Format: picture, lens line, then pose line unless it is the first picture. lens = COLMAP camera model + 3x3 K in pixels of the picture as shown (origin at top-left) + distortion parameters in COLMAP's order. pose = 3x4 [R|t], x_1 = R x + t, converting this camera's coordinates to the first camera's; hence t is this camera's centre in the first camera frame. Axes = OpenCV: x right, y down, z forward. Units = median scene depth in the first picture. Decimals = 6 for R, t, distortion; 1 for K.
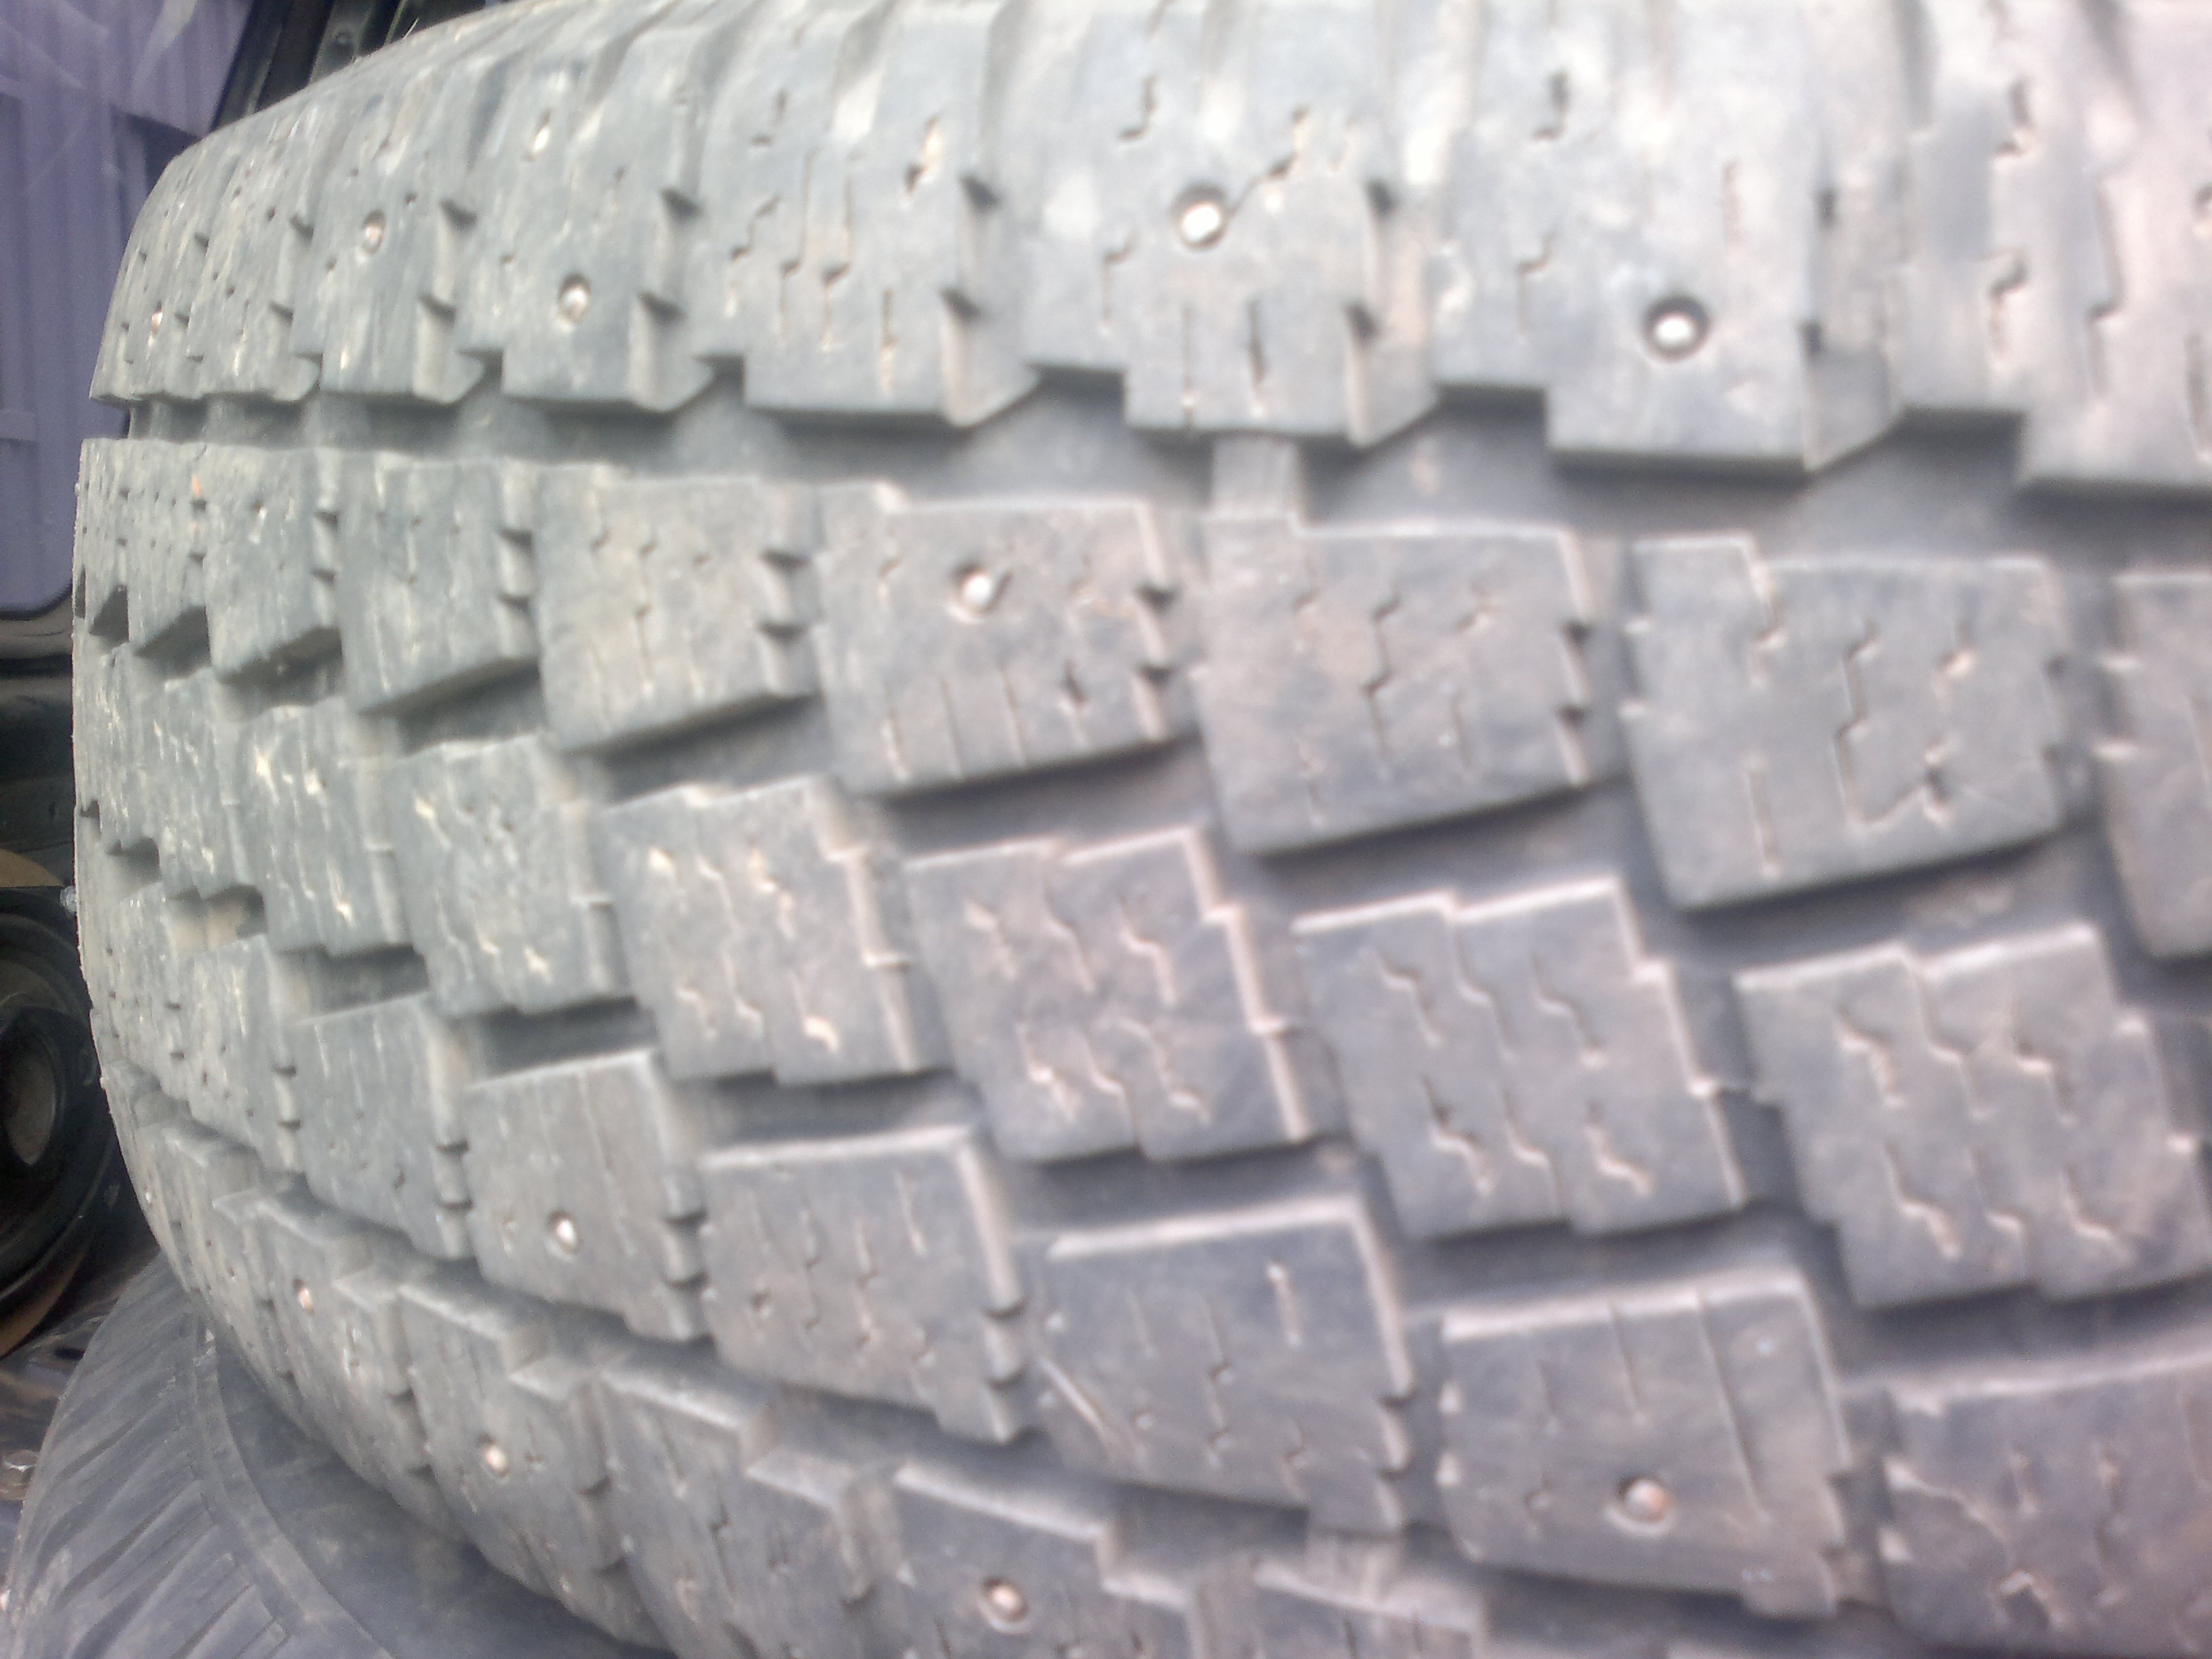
lens RADIAL K [[1816.0, 0, 1108.8], [0, 1816.0, 834.5], [0, 0, 1]] dist [-0.037238, -0.000427]
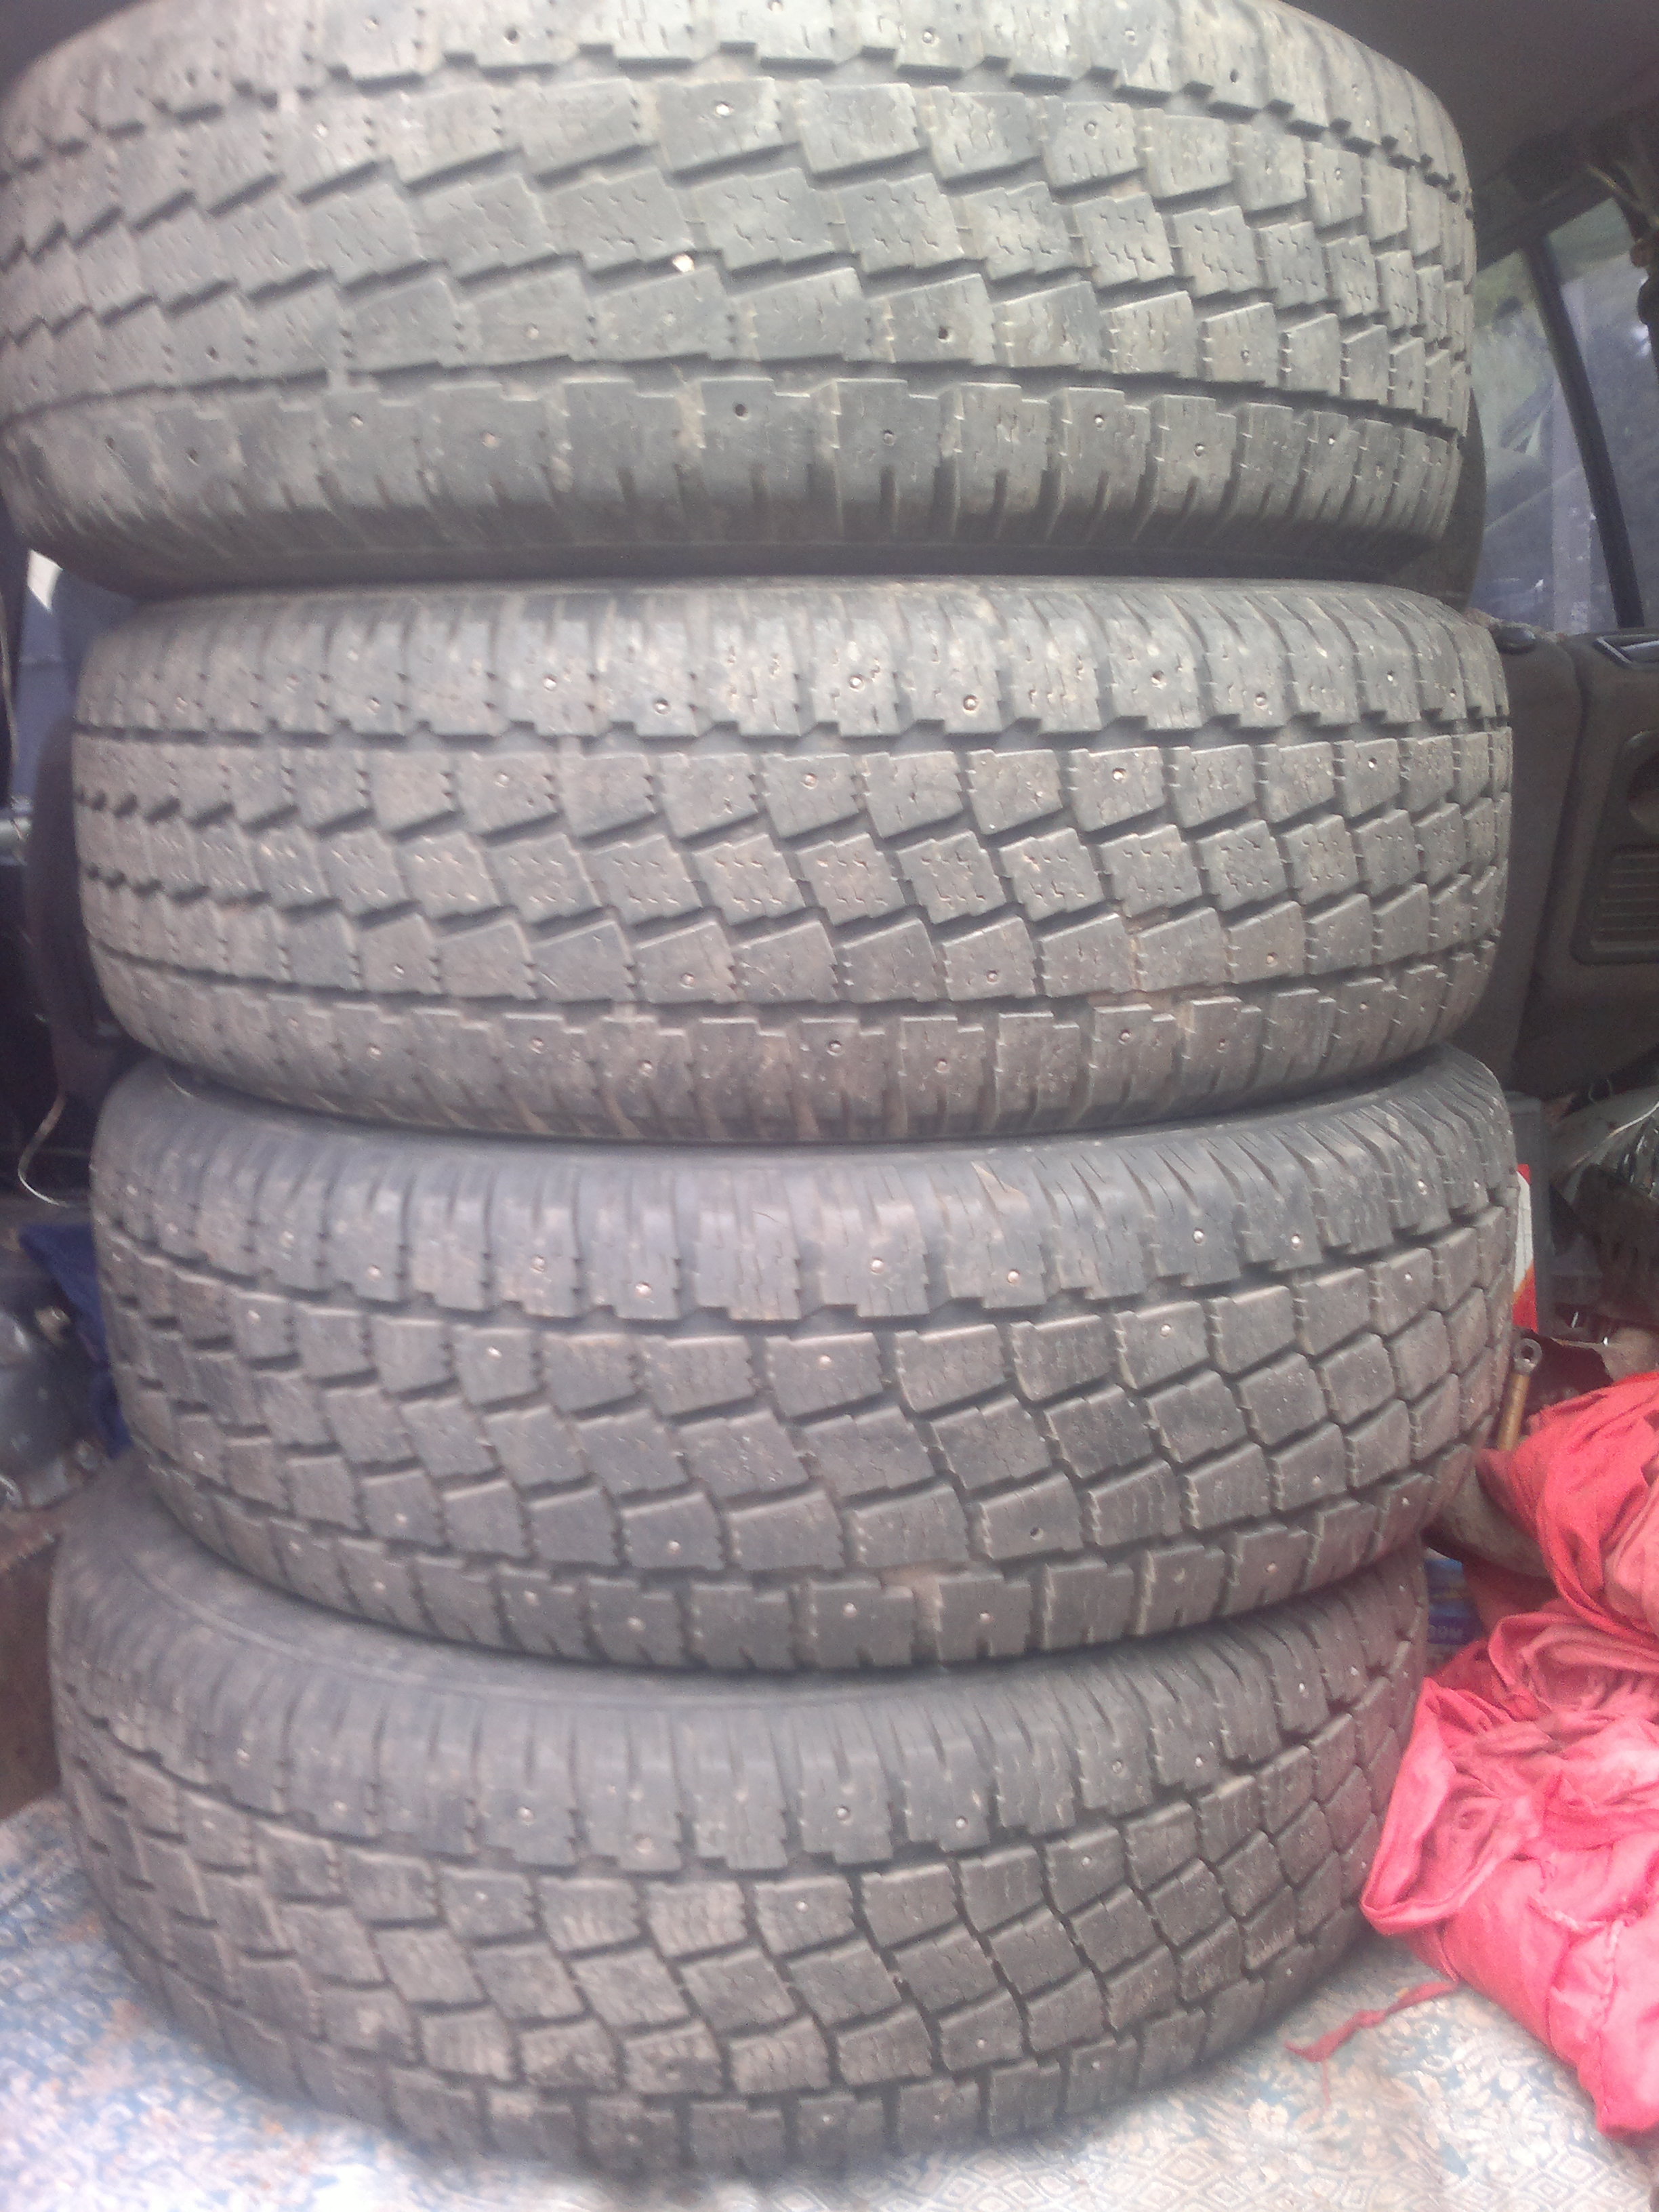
lens RADIAL K [[1816.0, 0, 835.2], [0, 1816.0, 1096.2], [0, 0, 1]] dist [-0.037238, -0.000427]
pose [[0.976549, -0.114968, 0.182027, -0.166434], [0.100635, 0.991188, 0.086137, 0.289234], [-0.190326, -0.065799, 0.979513, -3.104530]]
